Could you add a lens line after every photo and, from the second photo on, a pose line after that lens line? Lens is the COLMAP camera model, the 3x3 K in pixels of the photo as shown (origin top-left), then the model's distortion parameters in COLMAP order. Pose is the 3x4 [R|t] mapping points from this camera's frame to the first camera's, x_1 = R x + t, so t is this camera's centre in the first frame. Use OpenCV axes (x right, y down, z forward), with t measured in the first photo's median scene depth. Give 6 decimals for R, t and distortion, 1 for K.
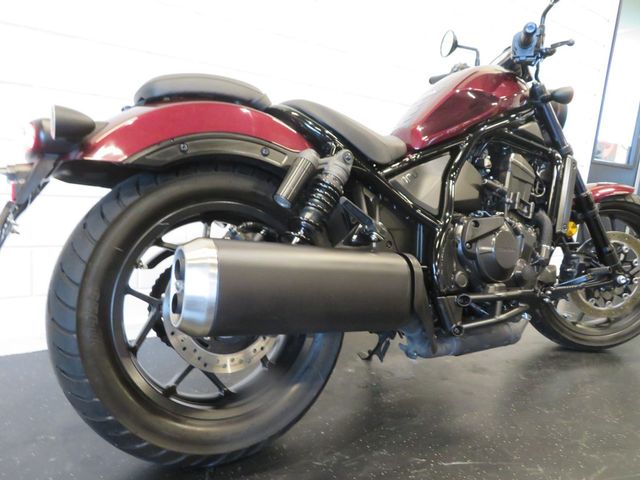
lens RADIAL K [[448.5, 0, 320.0], [0, 448.5, 240.0], [0, 0, 1]] dist [-0.000722, 0.003873]
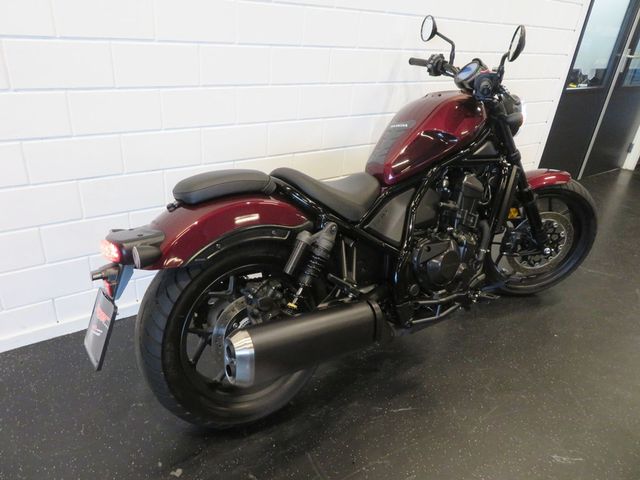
lens RADIAL K [[448.5, 0, 320.0], [0, 448.5, 240.0], [0, 0, 1]] dist [-0.000722, 0.003873]
pose [[0.999434, -0.014339, 0.030416, -0.017298], [0.004318, 0.951761, 0.306811, -0.470975], [-0.033348, -0.306506, 0.951284, -0.256269]]
